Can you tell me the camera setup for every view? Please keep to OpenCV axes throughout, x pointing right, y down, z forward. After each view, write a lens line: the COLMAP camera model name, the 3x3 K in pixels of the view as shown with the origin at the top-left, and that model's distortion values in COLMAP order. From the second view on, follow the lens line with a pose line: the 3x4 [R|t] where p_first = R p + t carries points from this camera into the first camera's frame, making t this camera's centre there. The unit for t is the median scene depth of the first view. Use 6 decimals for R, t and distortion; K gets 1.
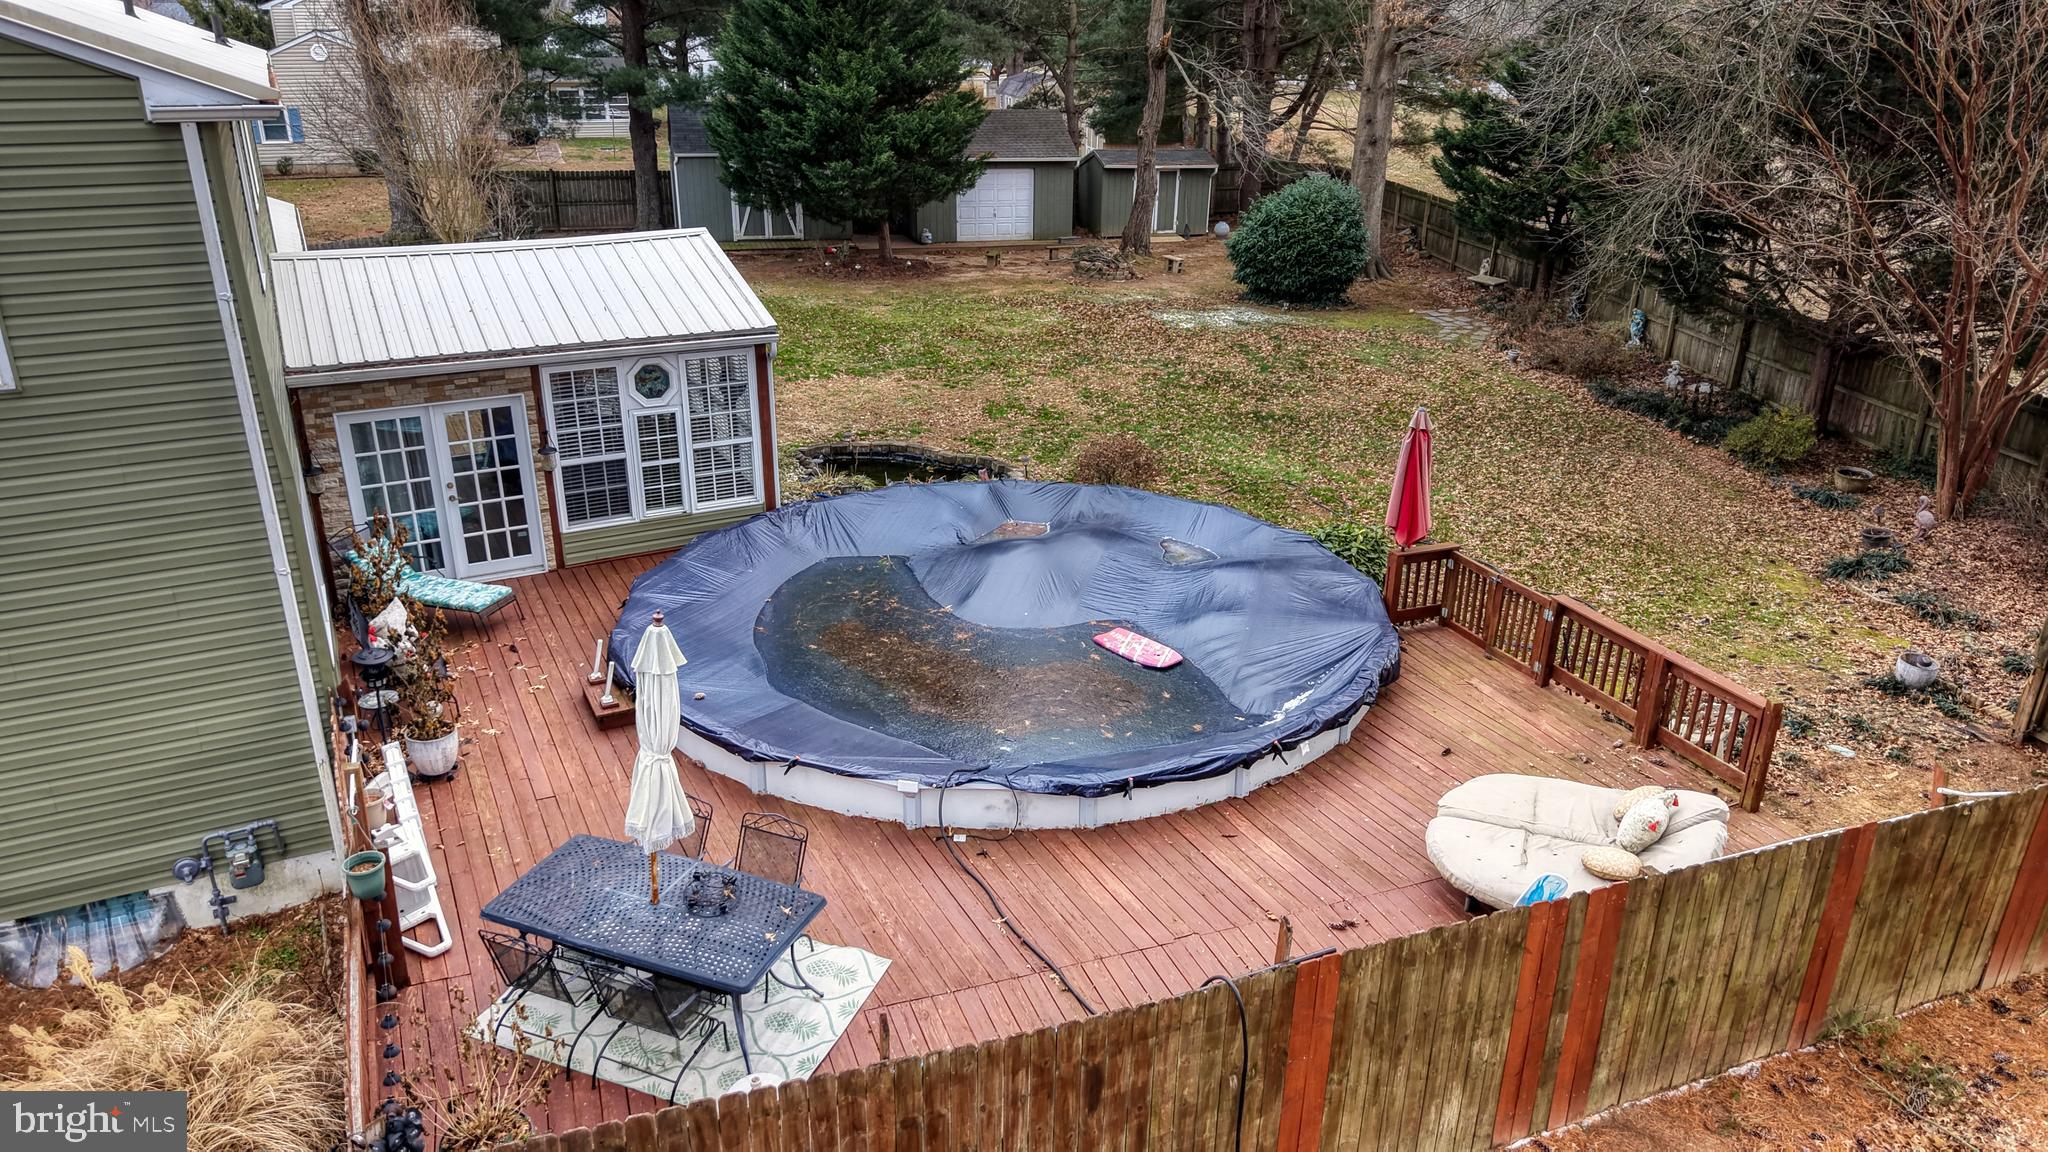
lens RADIAL K [[1367.2, 0, 1021.7], [0, 1367.2, 592.4], [0, 0, 1]] dist [0.041268, -0.050274]
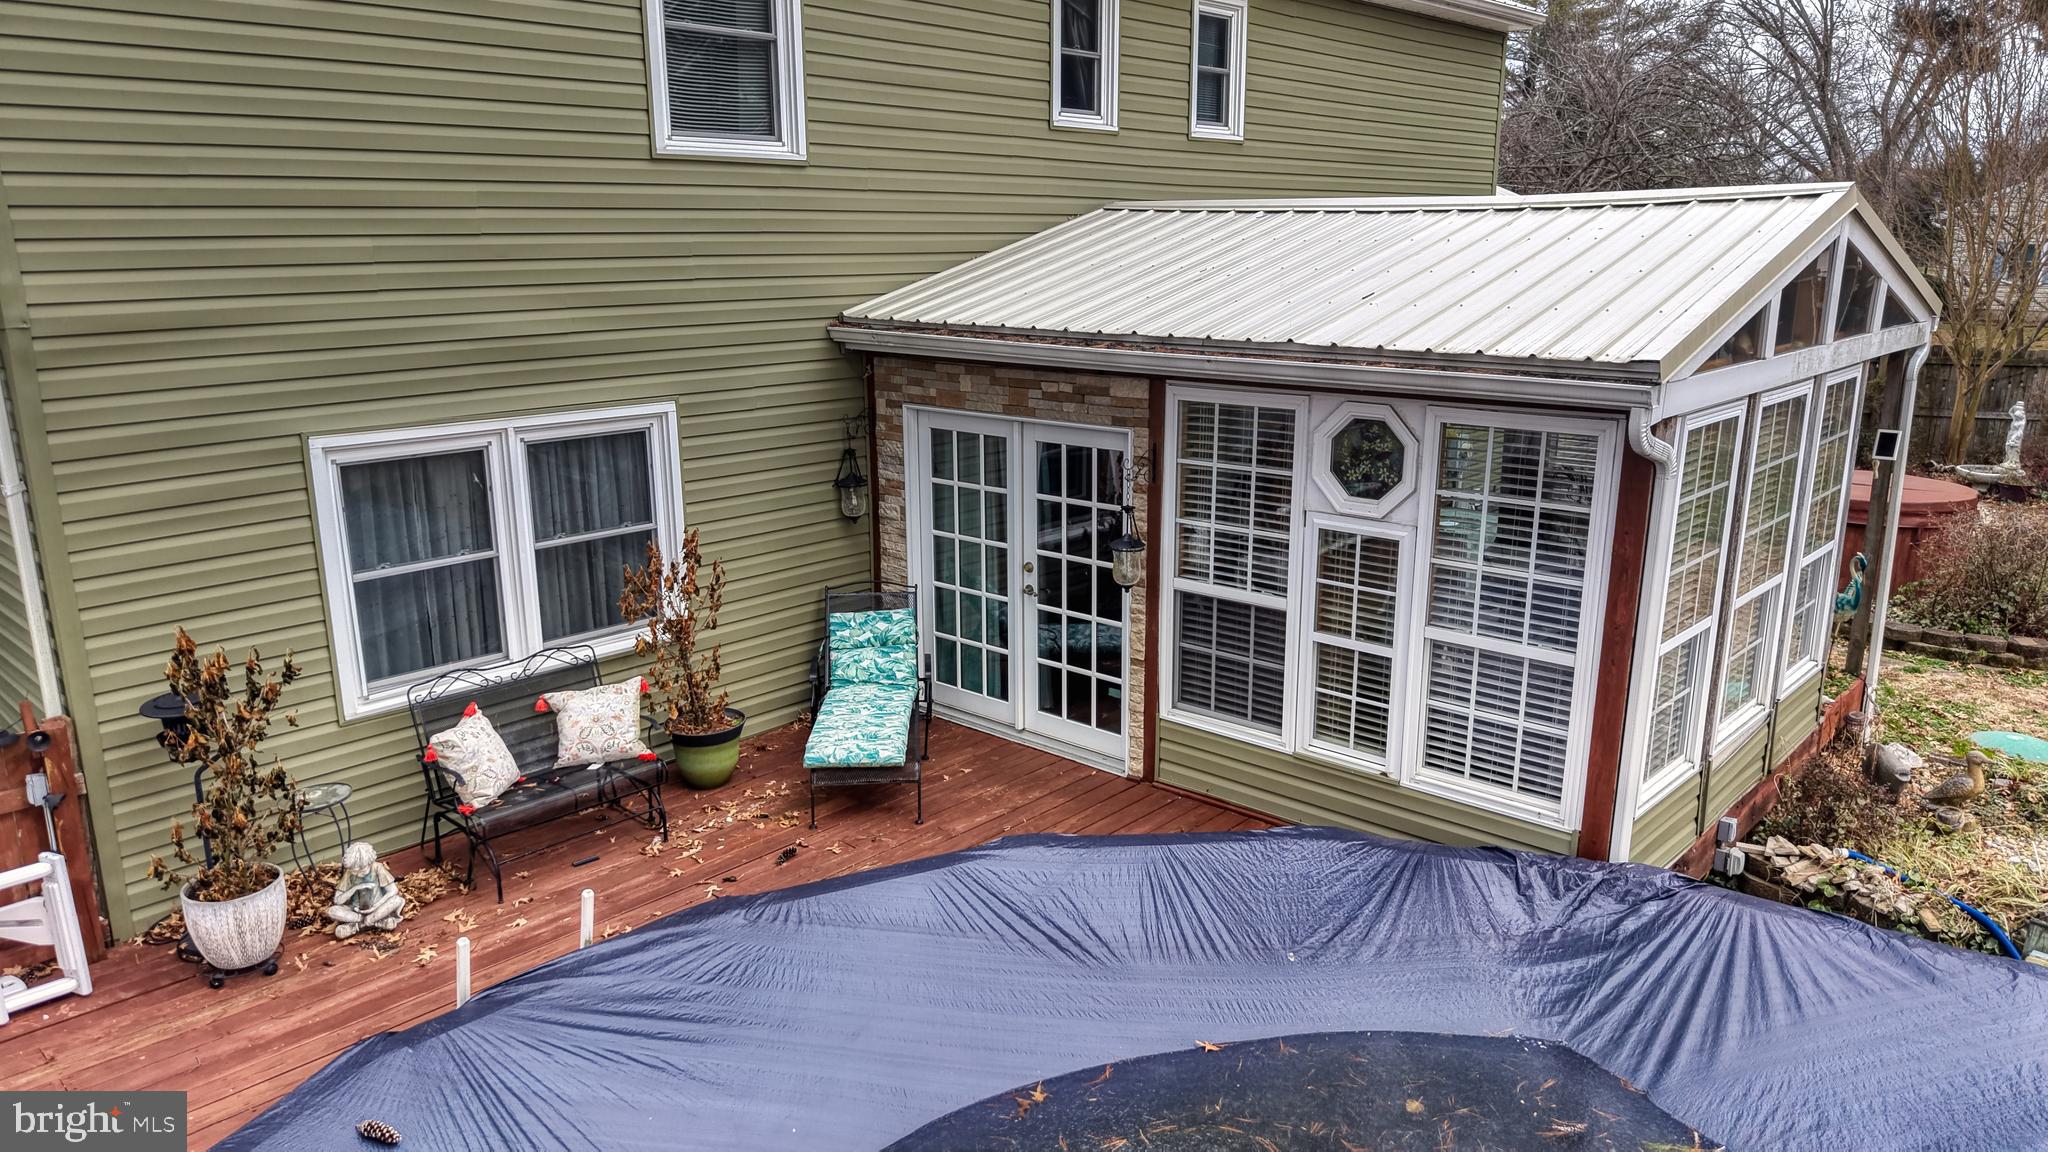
lens RADIAL K [[1367.2, 0, 1019.1], [0, 1367.2, 571.3], [0, 0, 1]] dist [0.041268, -0.050274]
pose [[0.342088, 0.217189, -0.914224, 0.050370], [-0.353615, 0.931157, 0.088895, -0.061816], [0.870593, 0.292873, 0.395339, 0.381582]]
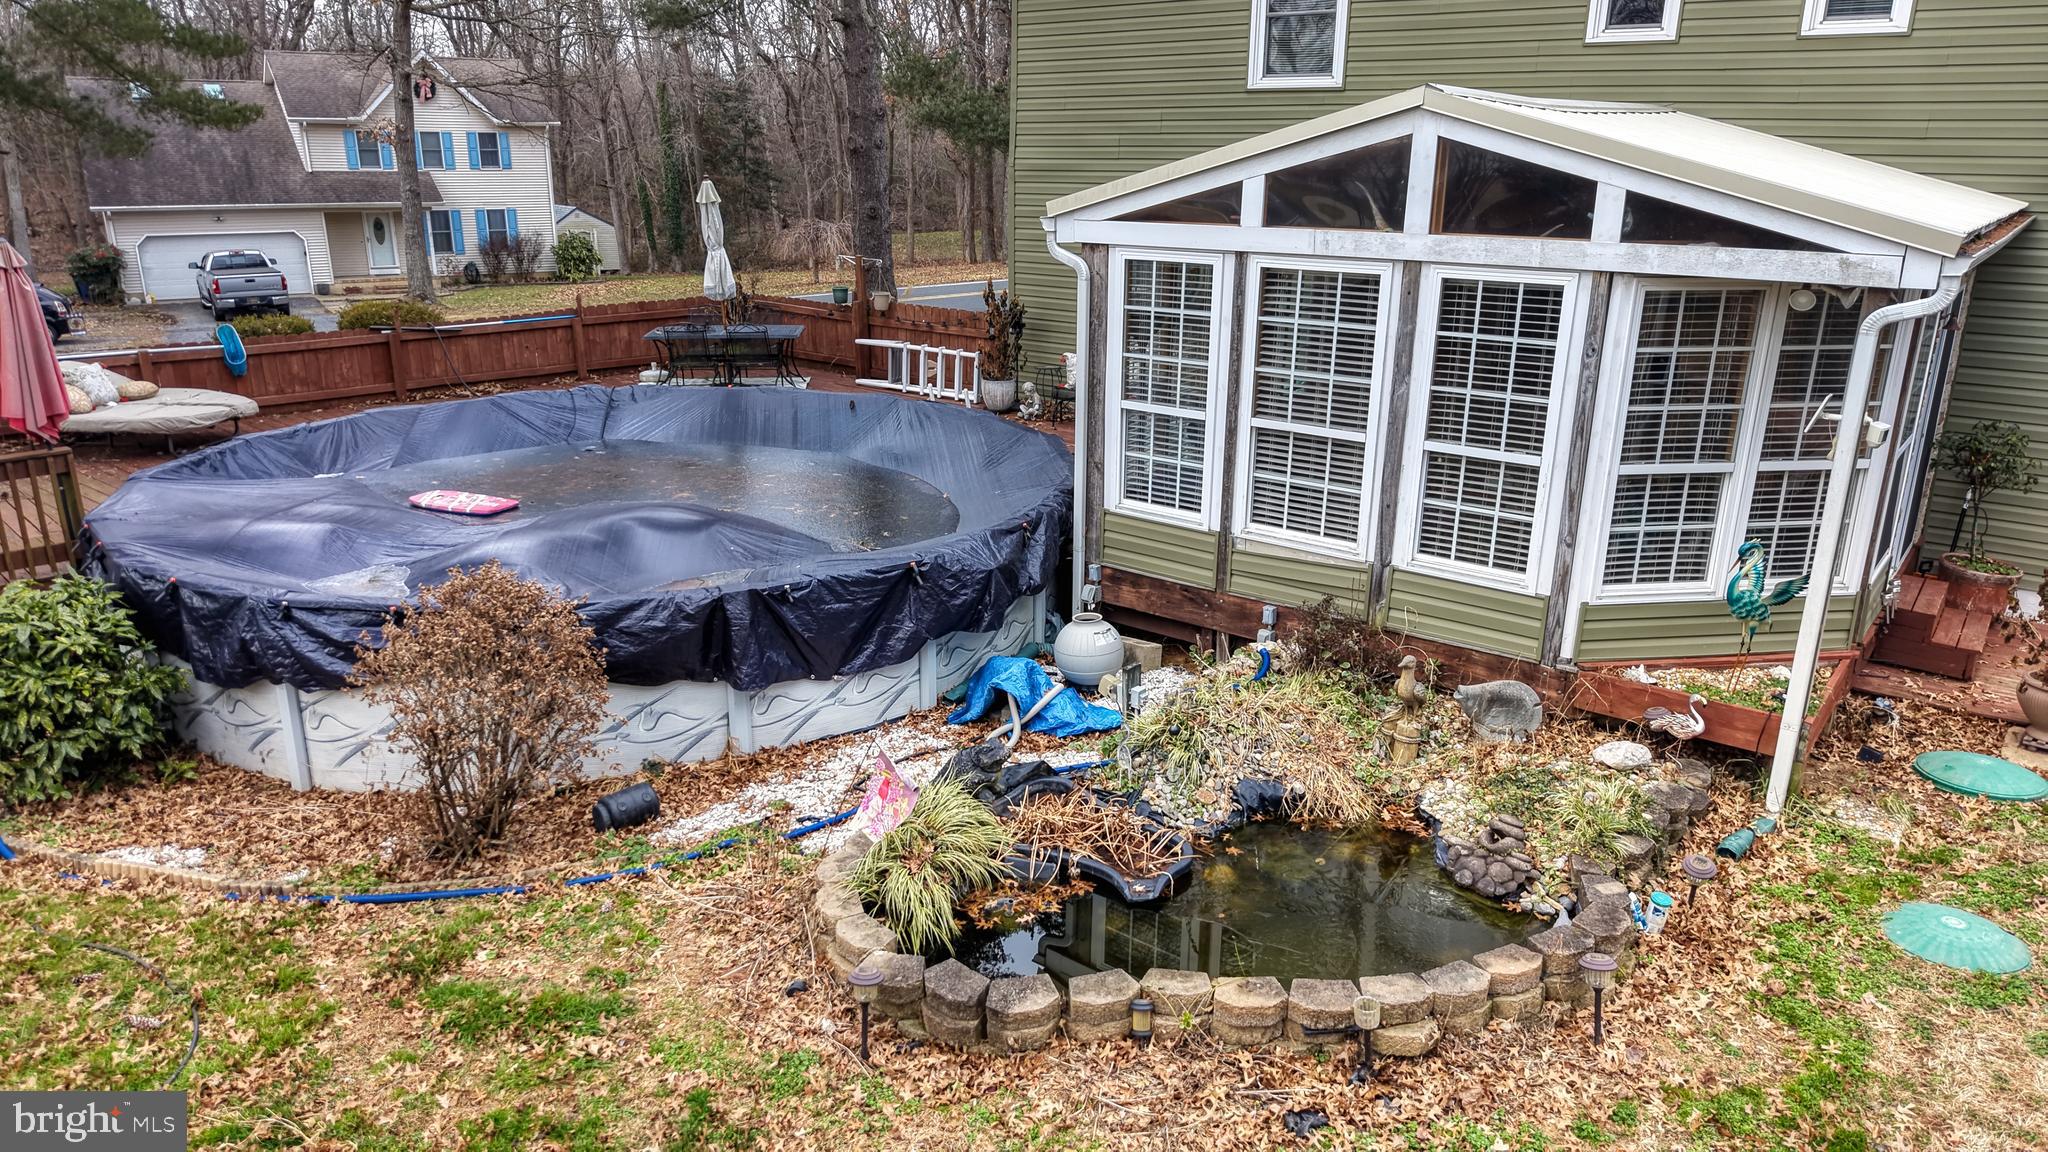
lens RADIAL K [[1367.2, 0, 1024.8], [0, 1367.2, 579.0], [0, 0, 1]] dist [0.041268, -0.050274]
pose [[-0.911686, 0.111623, -0.395436, 0.051127], [-0.169820, 0.773988, 0.610003, -0.230598], [0.374153, 0.623284, -0.686678, 0.796970]]
